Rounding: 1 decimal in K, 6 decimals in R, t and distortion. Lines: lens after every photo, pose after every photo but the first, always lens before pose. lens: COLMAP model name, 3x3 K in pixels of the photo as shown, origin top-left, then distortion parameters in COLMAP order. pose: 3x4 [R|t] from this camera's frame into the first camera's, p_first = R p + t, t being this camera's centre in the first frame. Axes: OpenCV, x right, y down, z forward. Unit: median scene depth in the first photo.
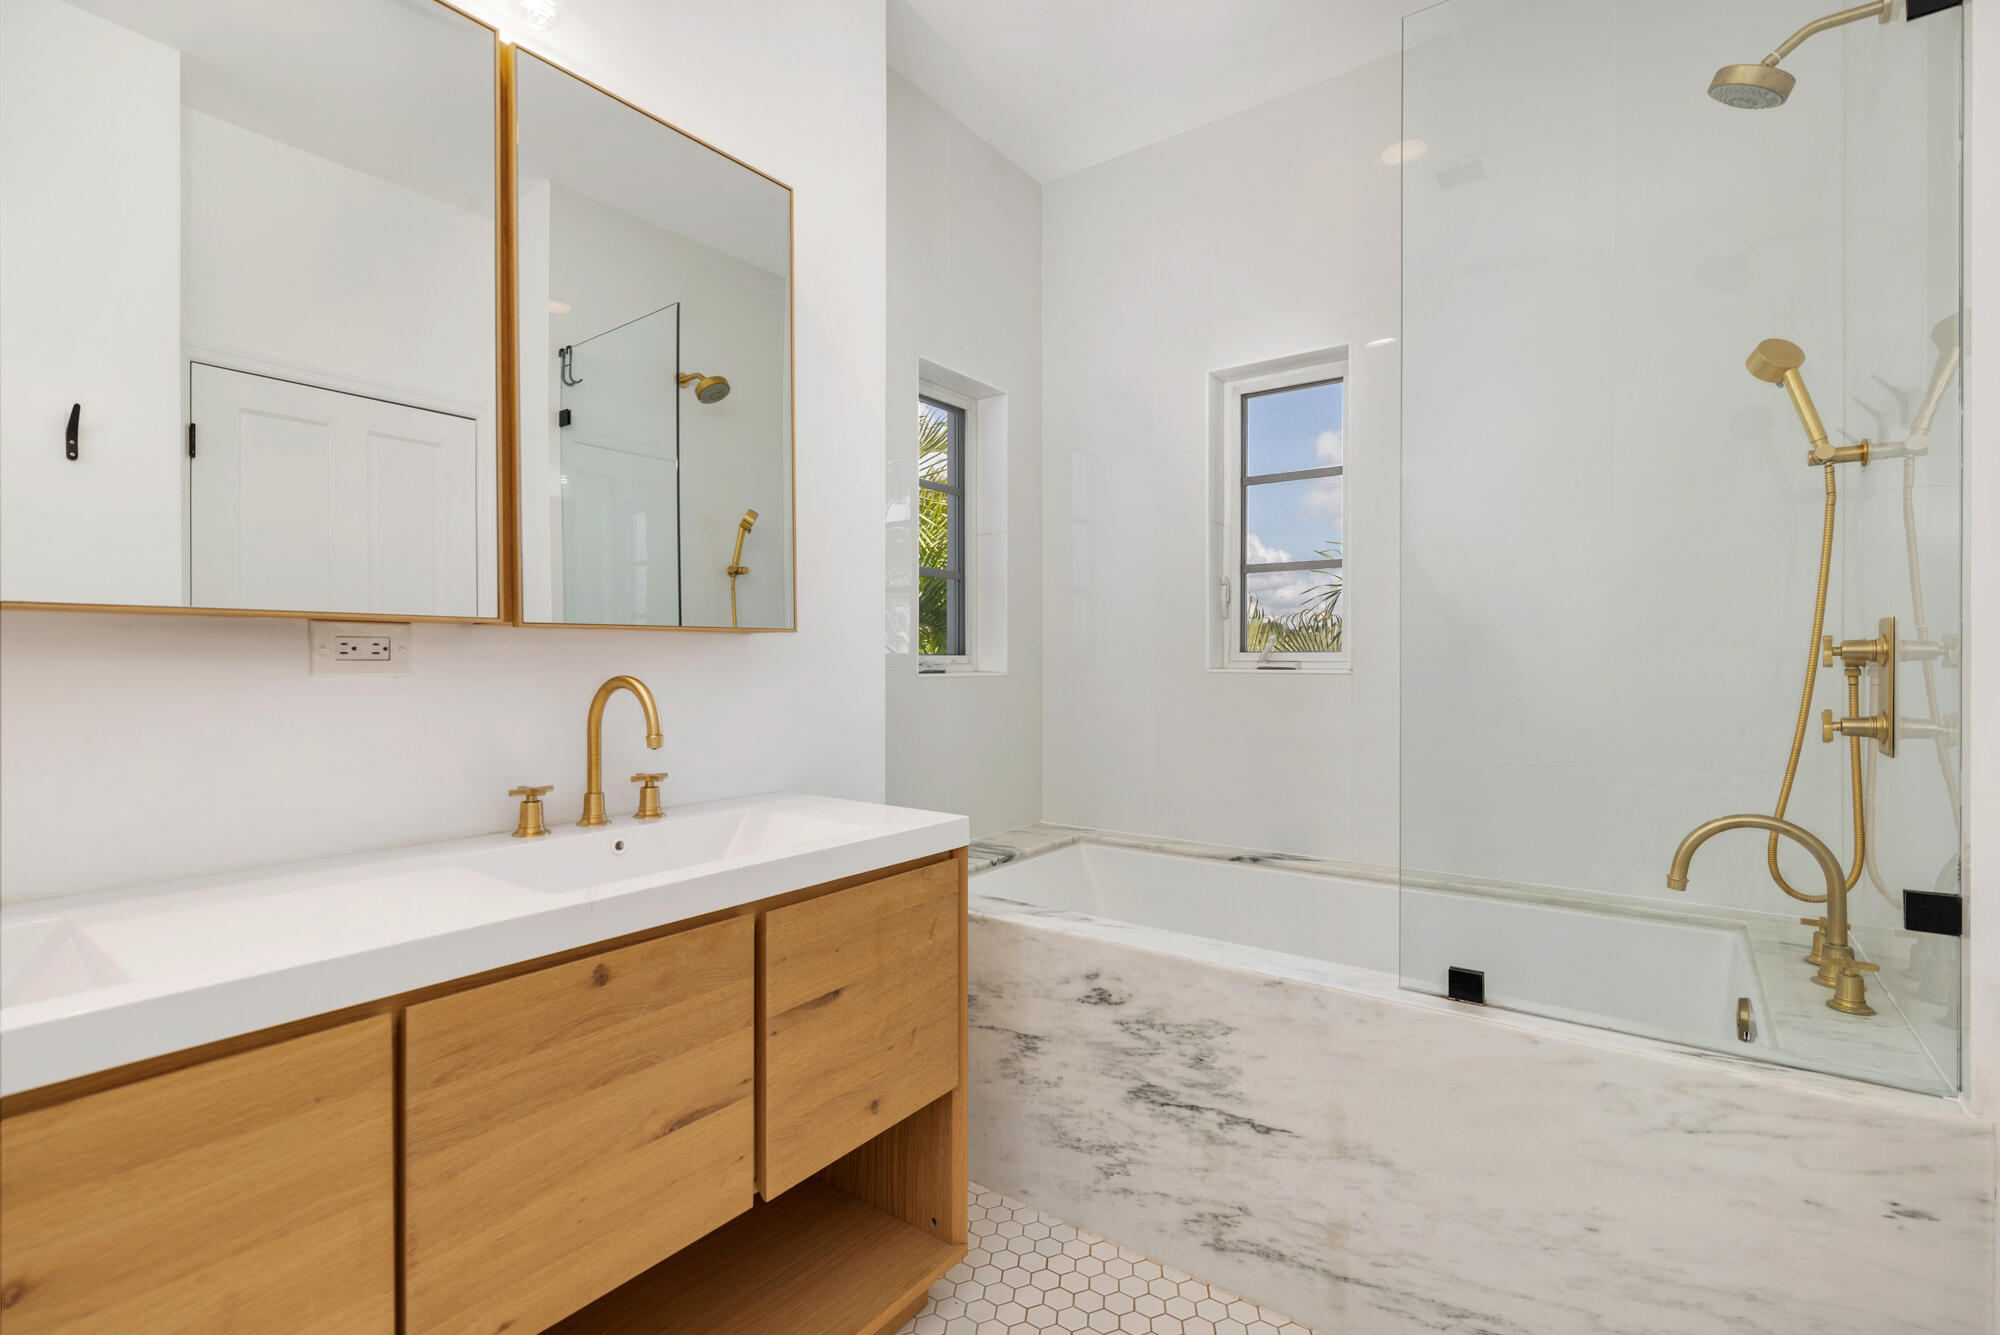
lens RADIAL K [[911.0, 0, 1009.5], [0, 911.0, 659.4], [0, 0, 1]] dist [0.000090, -0.001368]
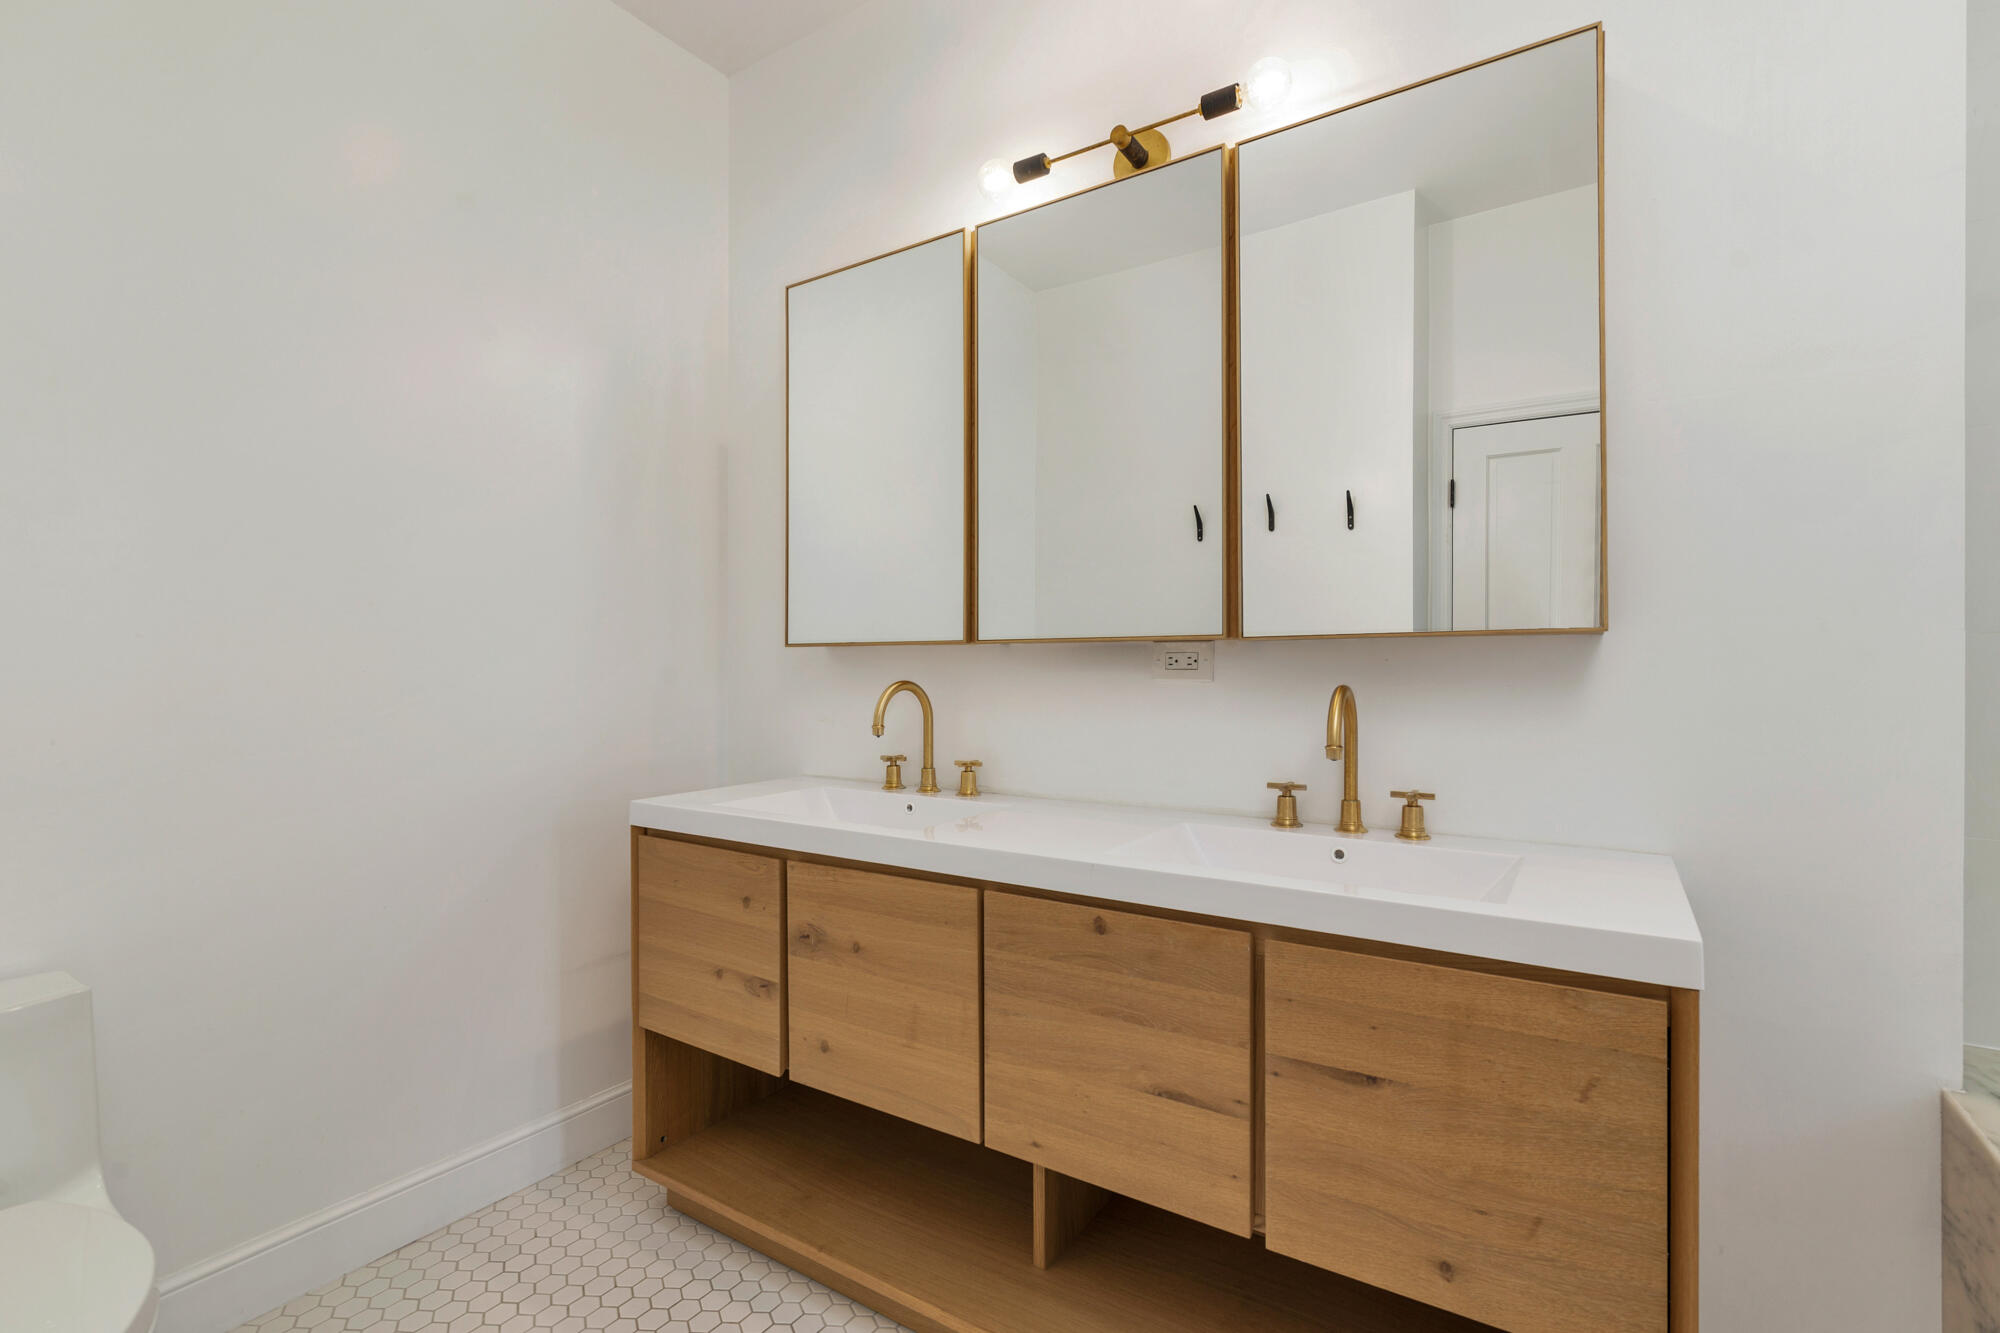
lens RADIAL K [[914.3, 0, 1008.3], [0, 914.3, 673.1], [0, 0, 1]] dist [-0.002333, -0.001042]
pose [[0.050265, 0.003178, -0.998731, 0.651117], [-0.001143, 0.999994, 0.003124, 0.002308], [0.998735, 0.000985, 0.050268, 0.684291]]
